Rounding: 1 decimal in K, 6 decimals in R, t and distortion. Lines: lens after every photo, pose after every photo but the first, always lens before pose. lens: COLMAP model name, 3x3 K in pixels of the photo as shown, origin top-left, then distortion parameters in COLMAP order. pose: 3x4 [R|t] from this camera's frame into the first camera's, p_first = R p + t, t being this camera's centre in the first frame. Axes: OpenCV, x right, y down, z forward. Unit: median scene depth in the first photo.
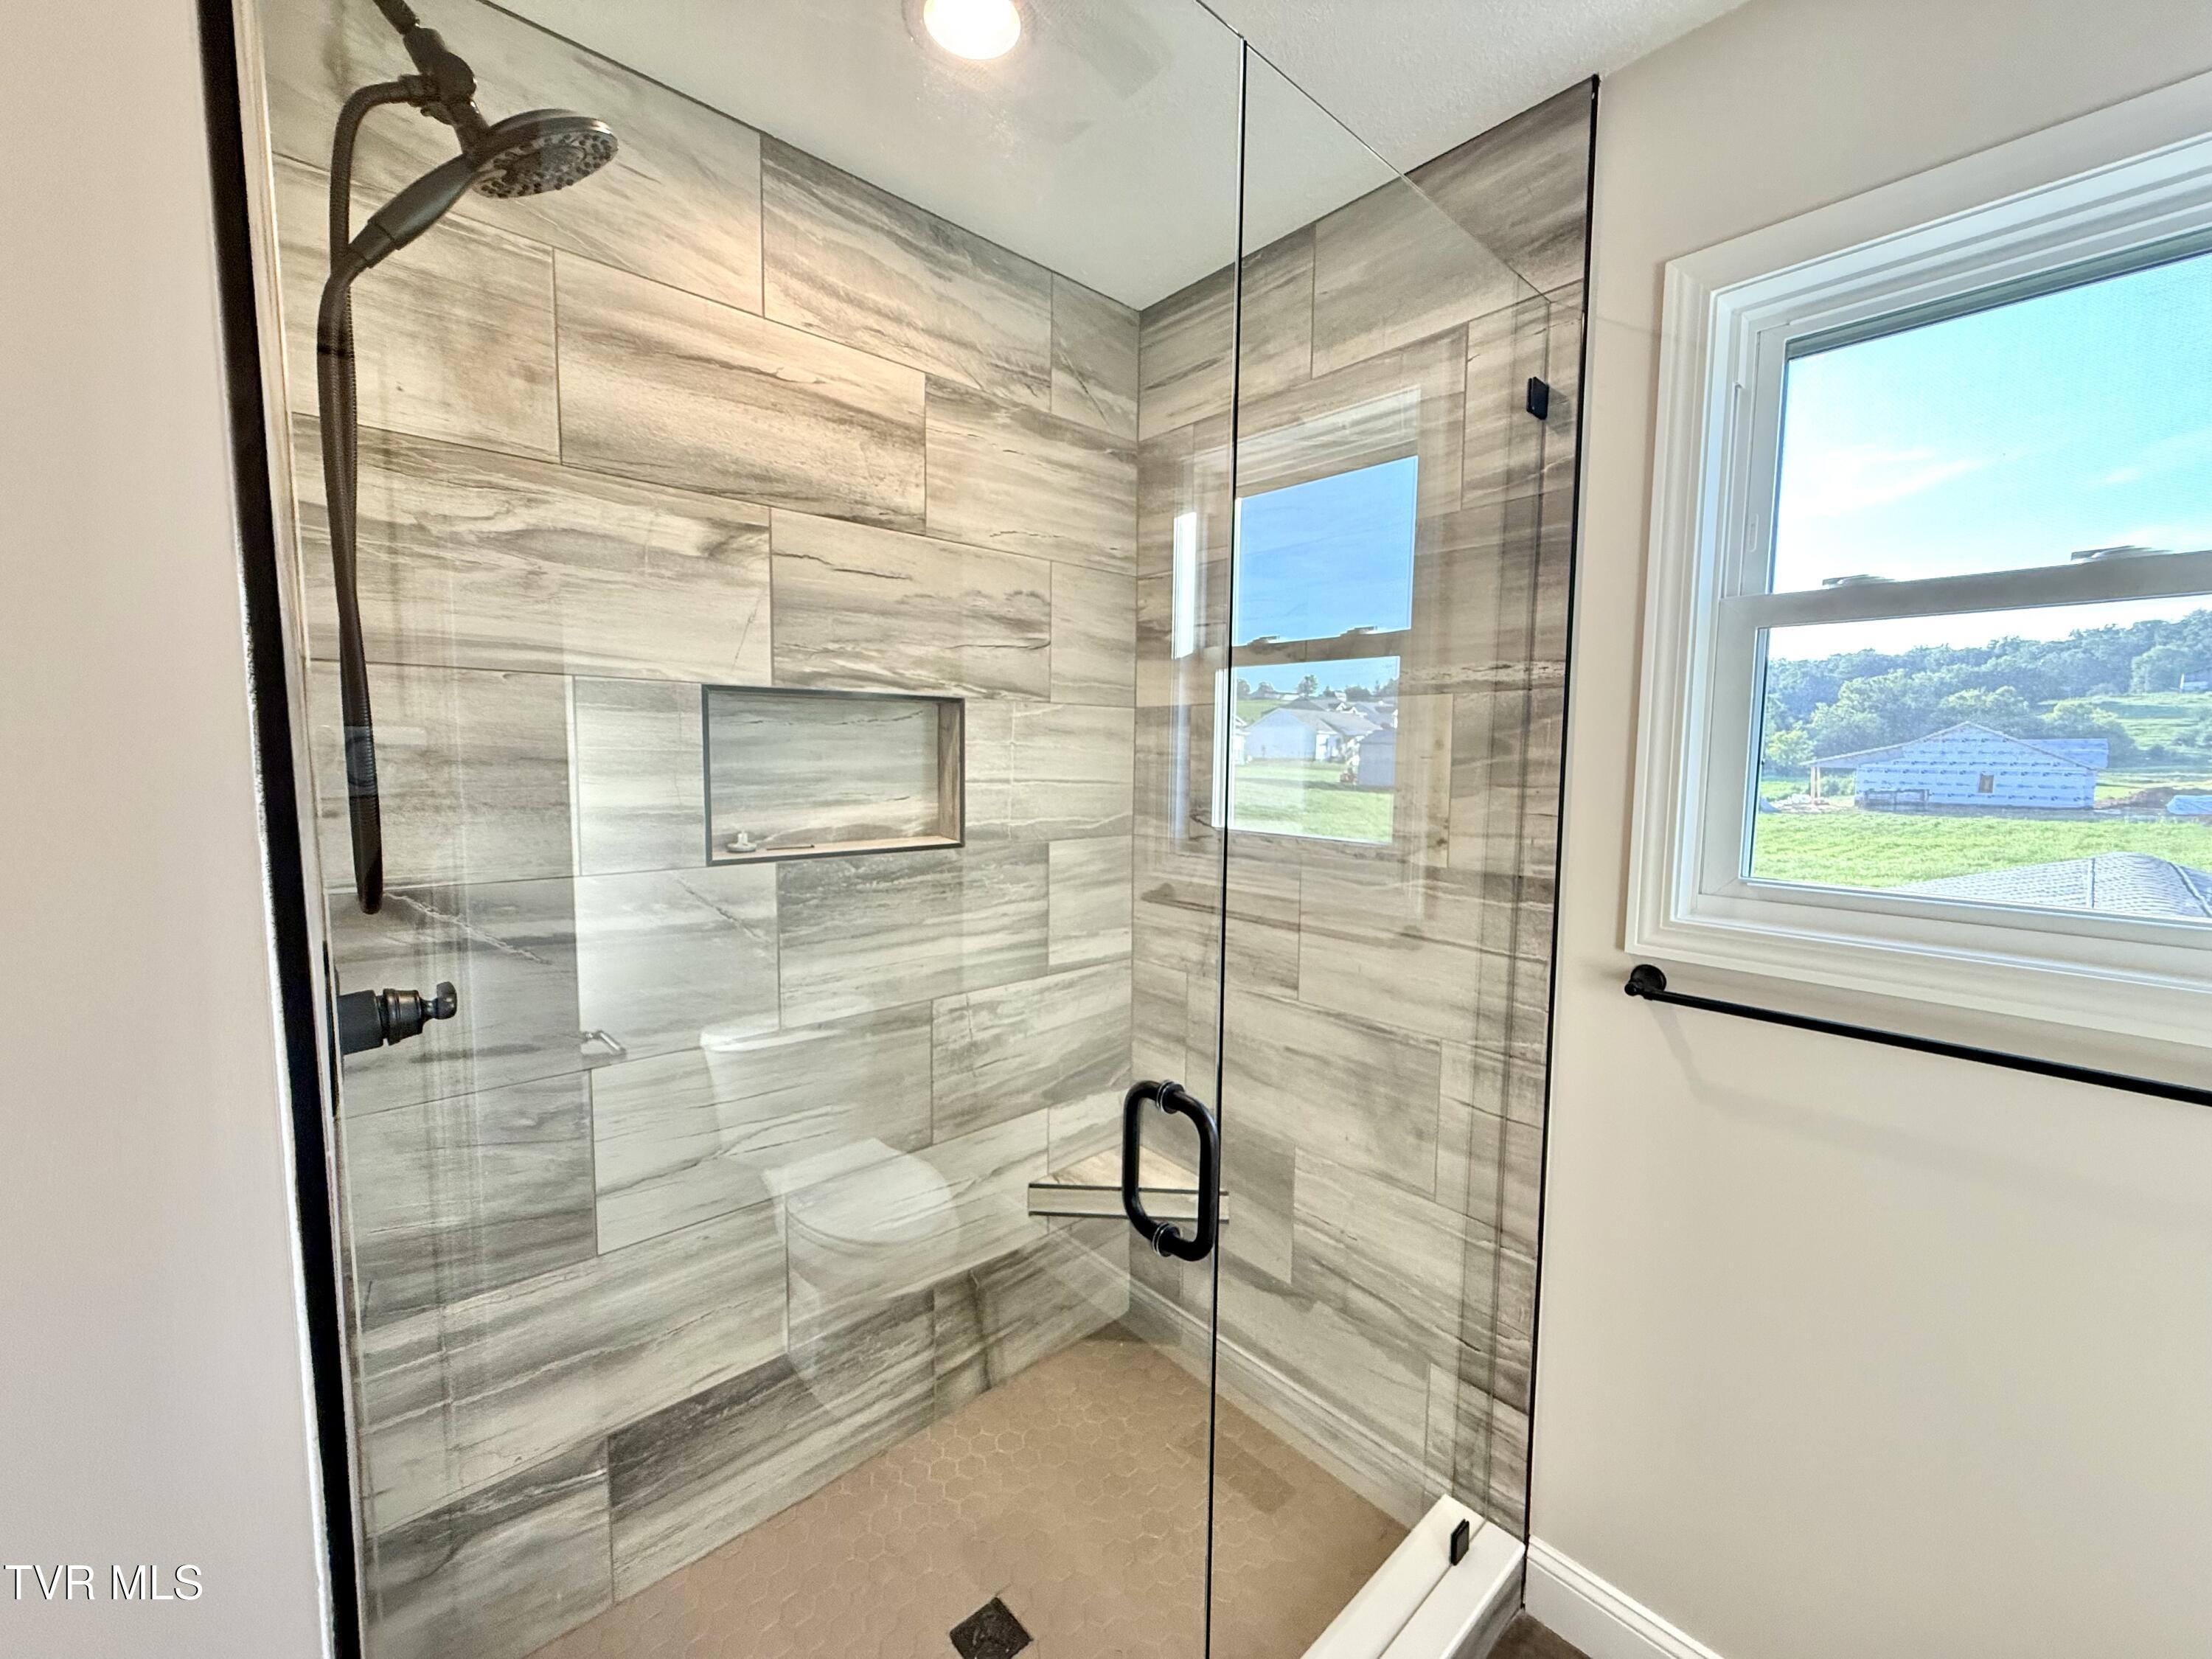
lens RADIAL K [[886.7, 0, 1106.0], [0, 886.7, 829.5], [0, 0, 1]] dist [0.000646, -0.000160]
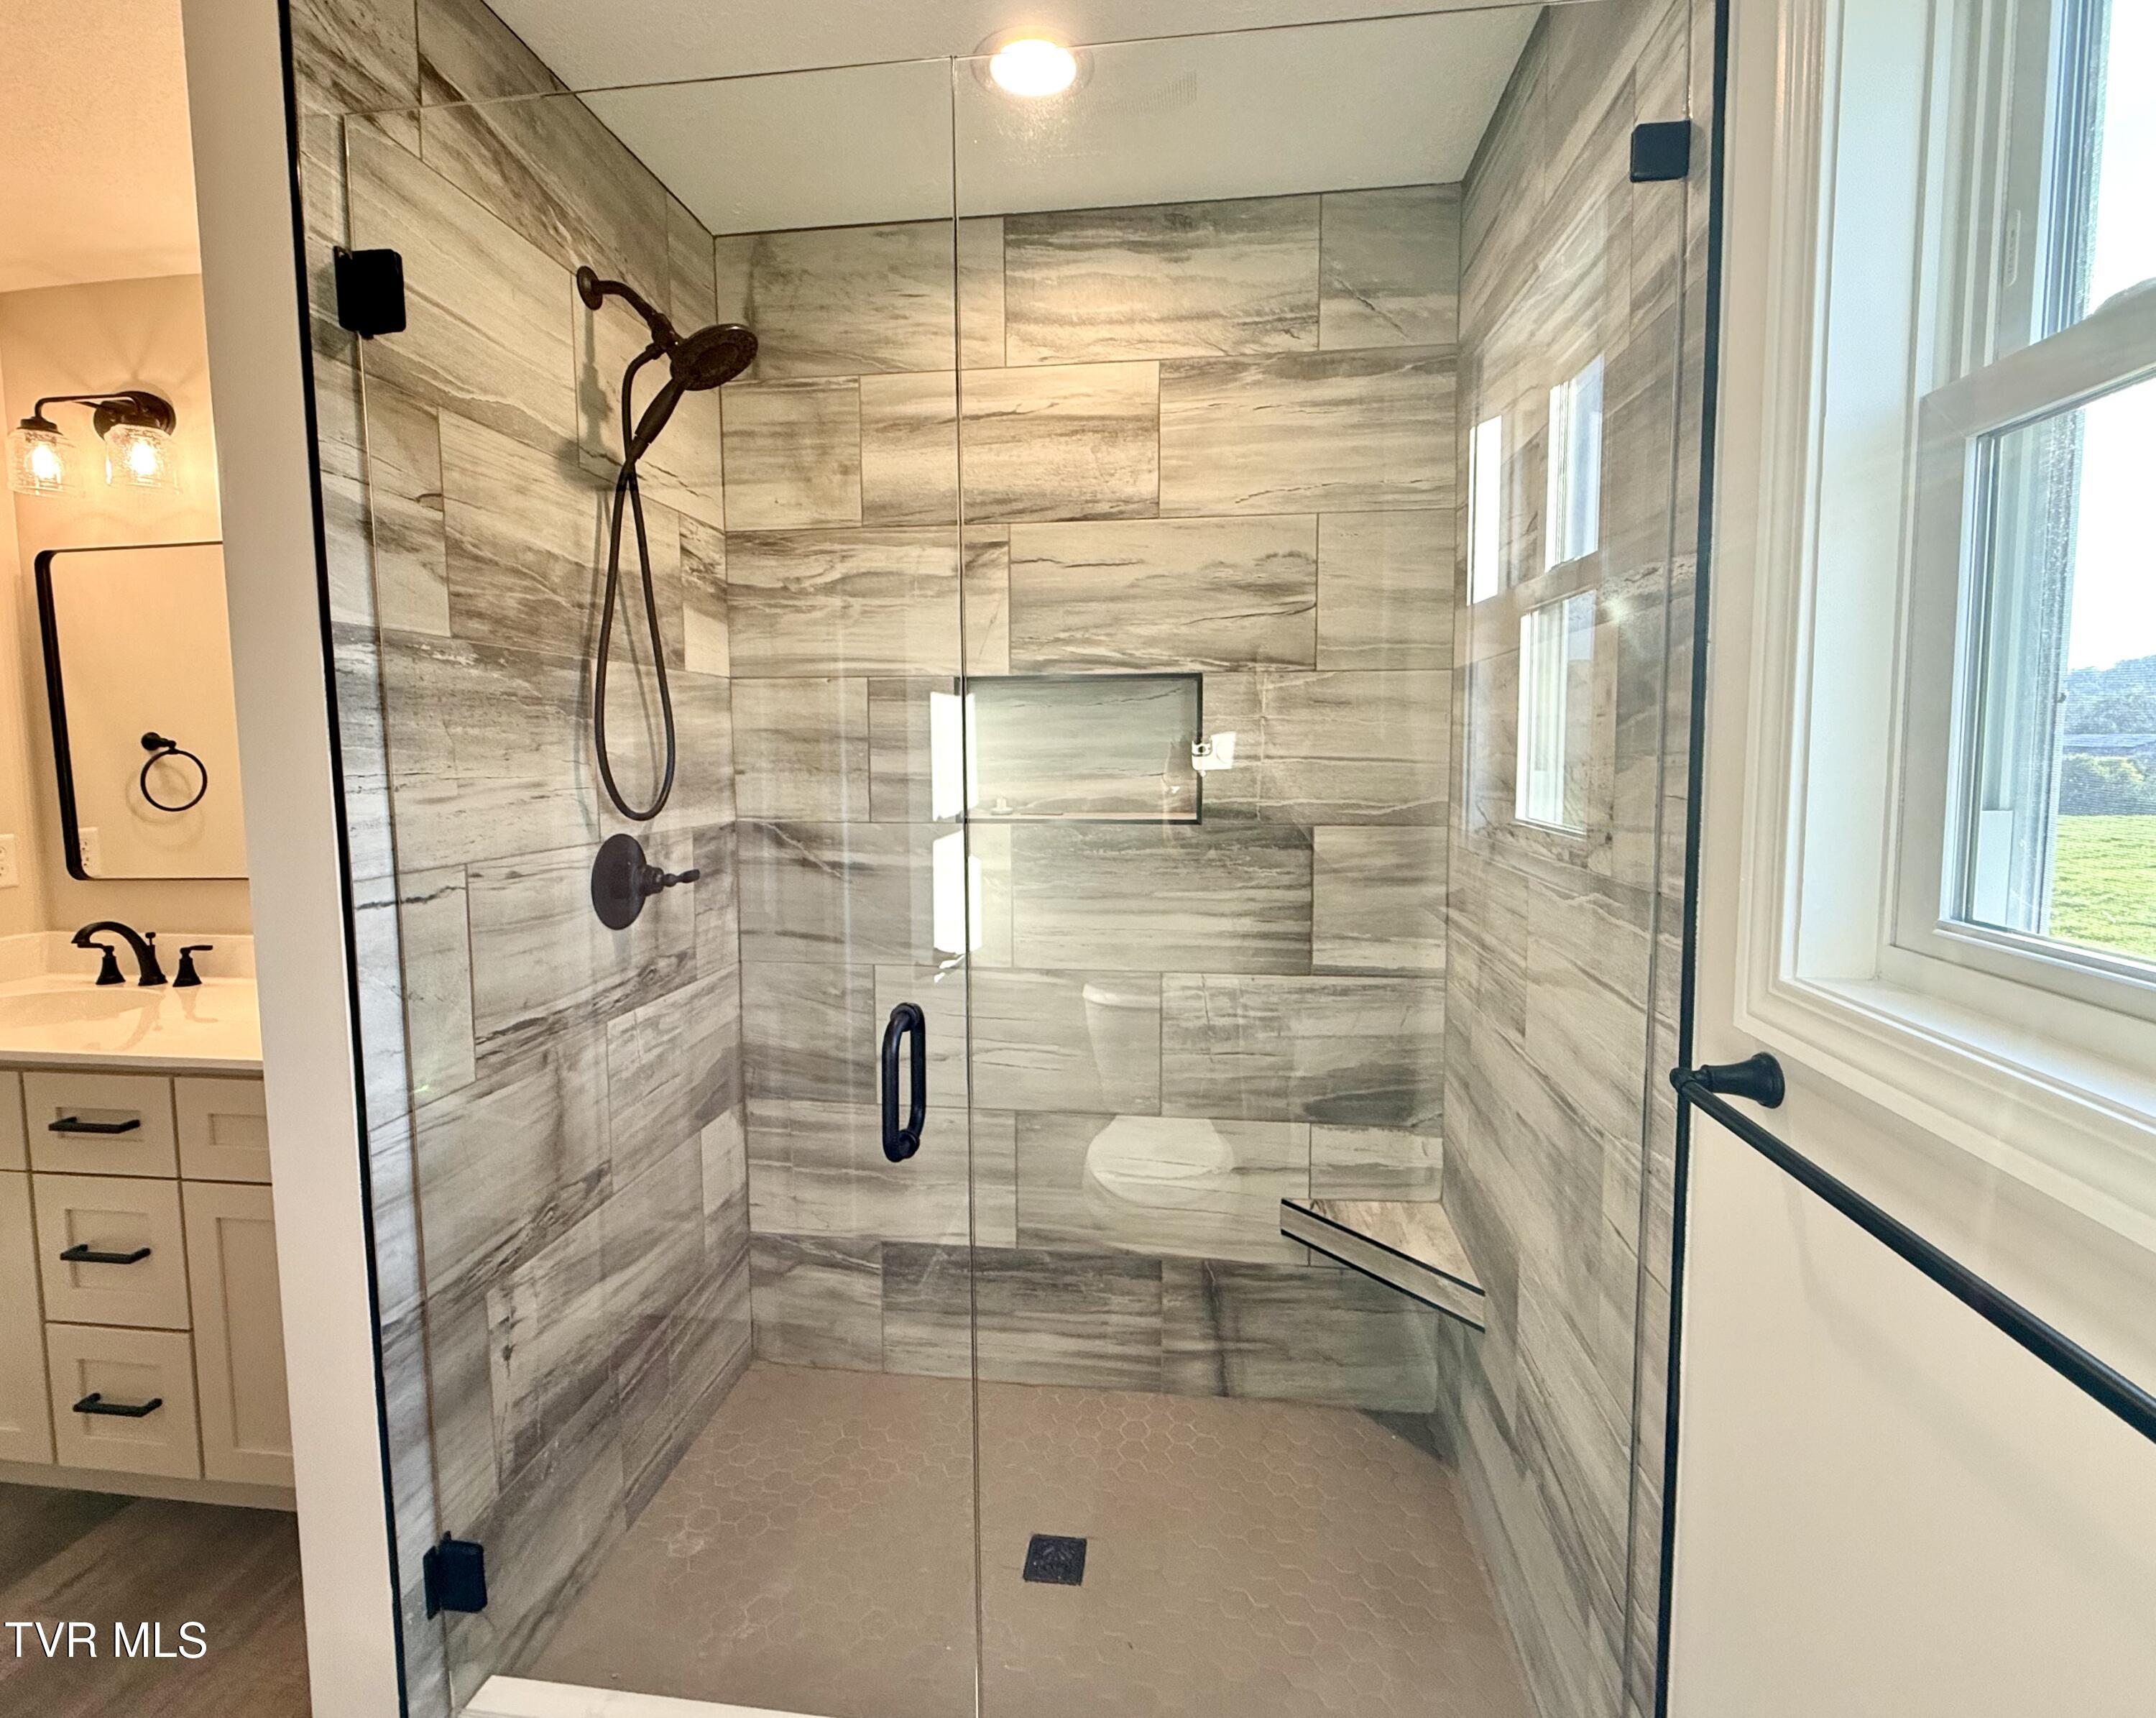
lens RADIAL K [[1013.6, 0, 1075.1], [0, 1013.6, 830.1], [0, 0, 1]] dist [-0.001172, 0.000436]
pose [[0.651770, 0.049311, -0.756812, 0.679540], [-0.055037, 0.998328, 0.017649, 0.016077], [0.756417, 0.030150, 0.653394, 0.178720]]
